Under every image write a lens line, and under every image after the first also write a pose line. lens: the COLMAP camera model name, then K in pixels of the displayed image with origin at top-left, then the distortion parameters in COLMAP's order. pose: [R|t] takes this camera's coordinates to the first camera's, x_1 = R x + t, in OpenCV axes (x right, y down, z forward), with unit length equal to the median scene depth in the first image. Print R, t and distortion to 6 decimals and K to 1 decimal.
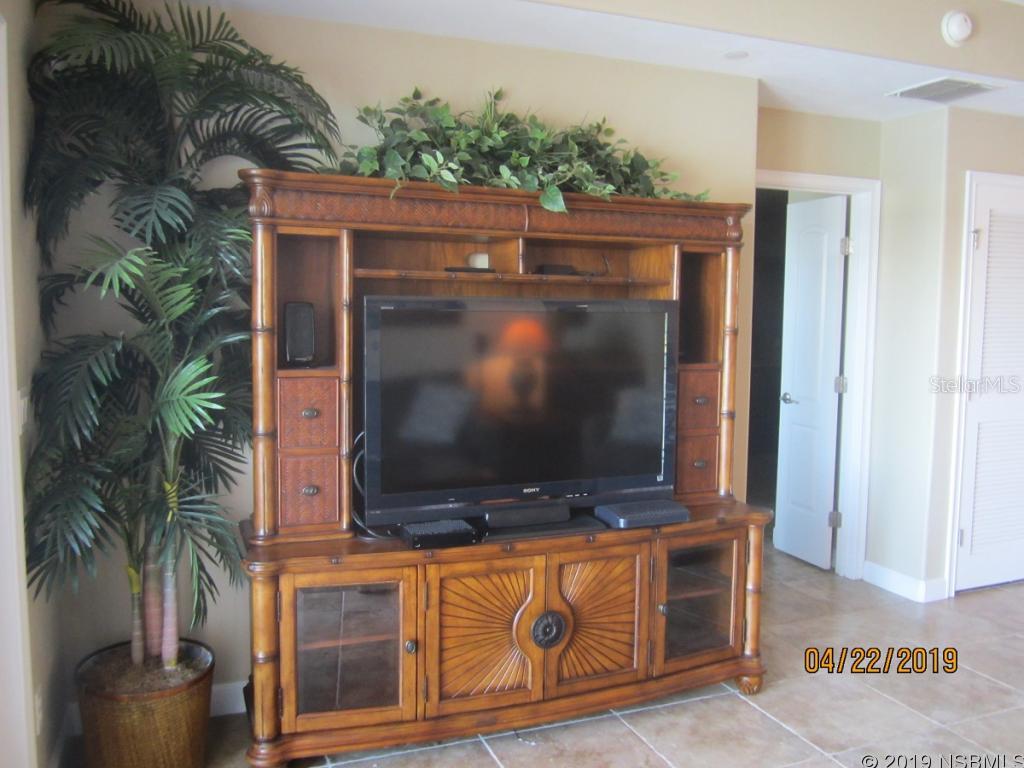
lens RADIAL K [[837.4, 0, 514.2], [0, 837.4, 385.9], [0, 0, 1]] dist [-0.053424, 0.017489]
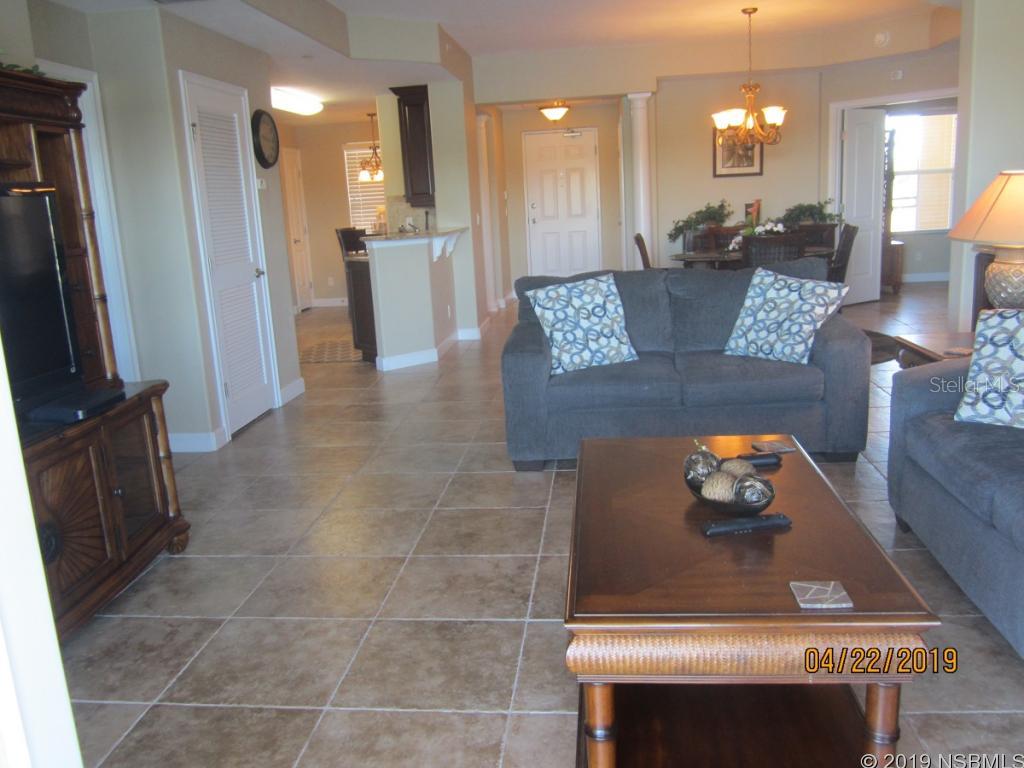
lens RADIAL K [[837.4, 0, 514.2], [0, 837.4, 385.9], [0, 0, 1]] dist [-0.053424, 0.017489]
pose [[0.452826, -0.218539, 0.864401, -0.417833], [0.126730, 0.975428, 0.180221, 0.020963], [-0.882547, 0.027937, 0.469394, 0.099490]]
